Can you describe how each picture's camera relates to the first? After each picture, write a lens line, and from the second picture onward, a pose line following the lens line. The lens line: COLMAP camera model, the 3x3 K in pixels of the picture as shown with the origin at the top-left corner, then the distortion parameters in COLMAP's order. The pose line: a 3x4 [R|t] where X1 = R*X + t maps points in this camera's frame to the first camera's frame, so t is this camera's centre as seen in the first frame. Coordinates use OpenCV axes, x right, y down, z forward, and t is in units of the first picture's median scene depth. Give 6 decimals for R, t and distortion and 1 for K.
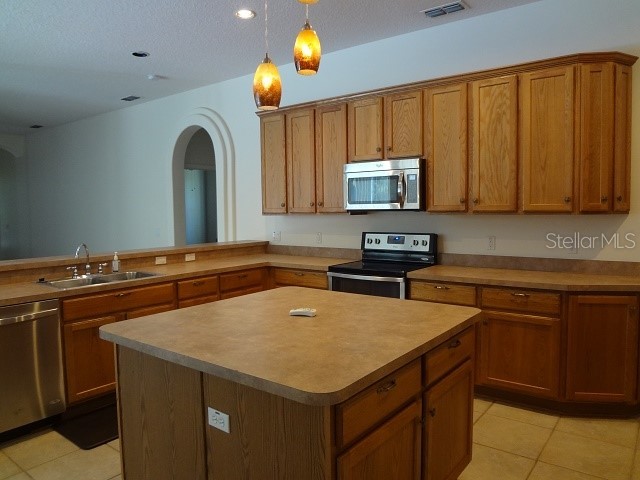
lens RADIAL K [[471.8, 0, 318.1], [0, 471.8, 242.9], [0, 0, 1]] dist [-0.051853, 0.020763]
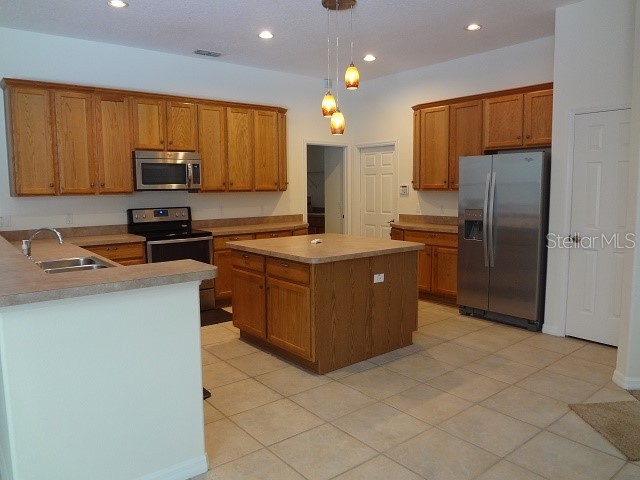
lens RADIAL K [[471.8, 0, 321.2], [0, 471.8, 240.5], [0, 0, 1]] dist [-0.051853, 0.020763]
pose [[0.242243, -0.100665, 0.964979, -1.161014], [0.075495, 0.993543, 0.084693, -0.009773], [-0.967274, 0.052335, 0.248279, 0.324202]]
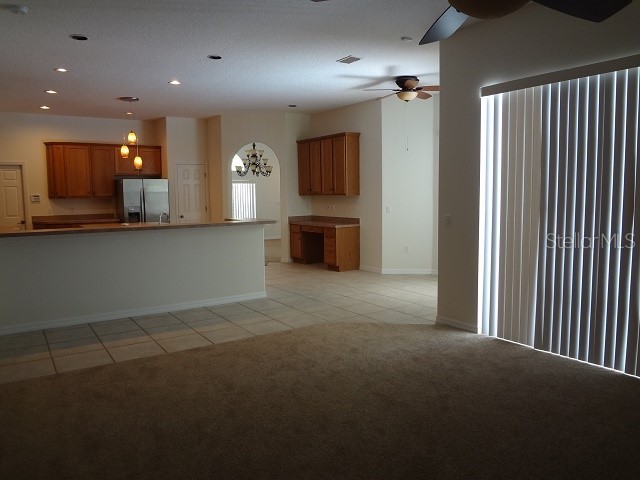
lens RADIAL K [[471.8, 0, 319.7], [0, 471.8, 240.4], [0, 0, 1]] dist [-0.051853, 0.020763]
pose [[-0.946243, -0.012100, 0.323229, -1.543001], [0.044560, 0.984896, 0.167318, -0.155751], [-0.320371, 0.172726, -0.931412, 2.353440]]
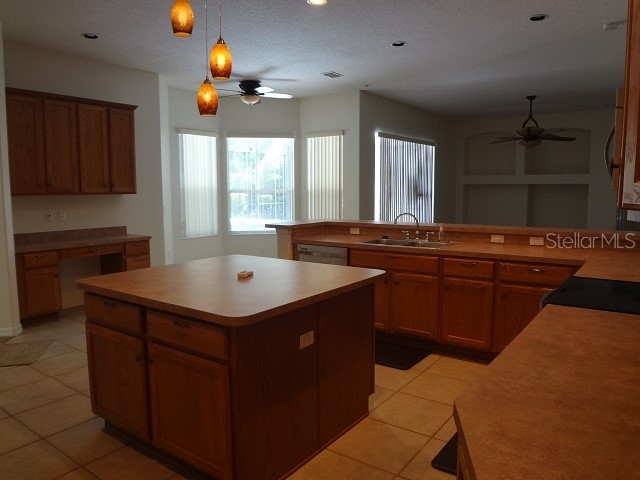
lens RADIAL K [[471.8, 0, 316.9], [0, 471.8, 239.5], [0, 0, 1]] dist [-0.051853, 0.020763]
pose [[0.015723, 0.121693, -0.992443, 0.741985], [-0.067684, 0.990419, 0.120373, -0.063033], [0.997583, 0.065280, 0.023809, 0.727962]]
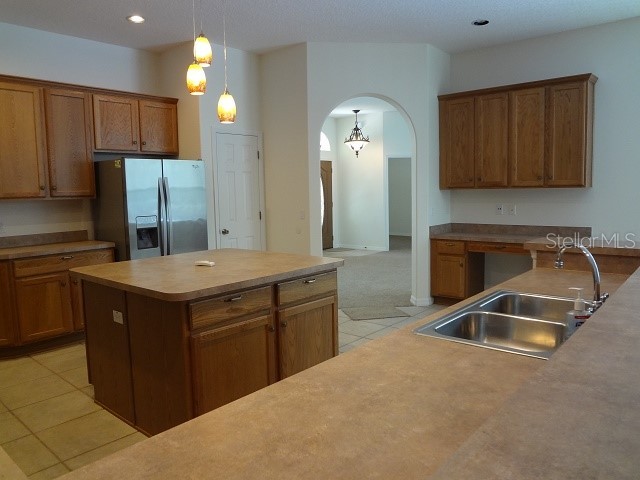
lens RADIAL K [[471.8, 0, 323.4], [0, 471.8, 236.0], [0, 0, 1]] dist [-0.051853, 0.020763]
pose [[-0.997141, 0.027228, 0.070484, -0.288384], [0.038813, 0.984919, 0.168607, -0.092144], [-0.064830, 0.170861, -0.983160, 1.448181]]
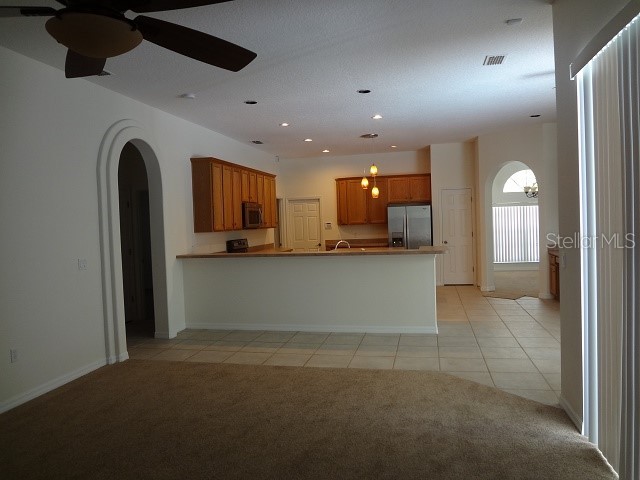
lens RADIAL K [[471.8, 0, 323.0], [0, 471.8, 237.4], [0, 0, 1]] dist [-0.051853, 0.020763]
pose [[-0.415074, -0.002773, 0.909784, -2.092480], [0.105012, 0.993166, 0.050937, -0.111340], [-0.903707, 0.116681, -0.411946, 1.790172]]
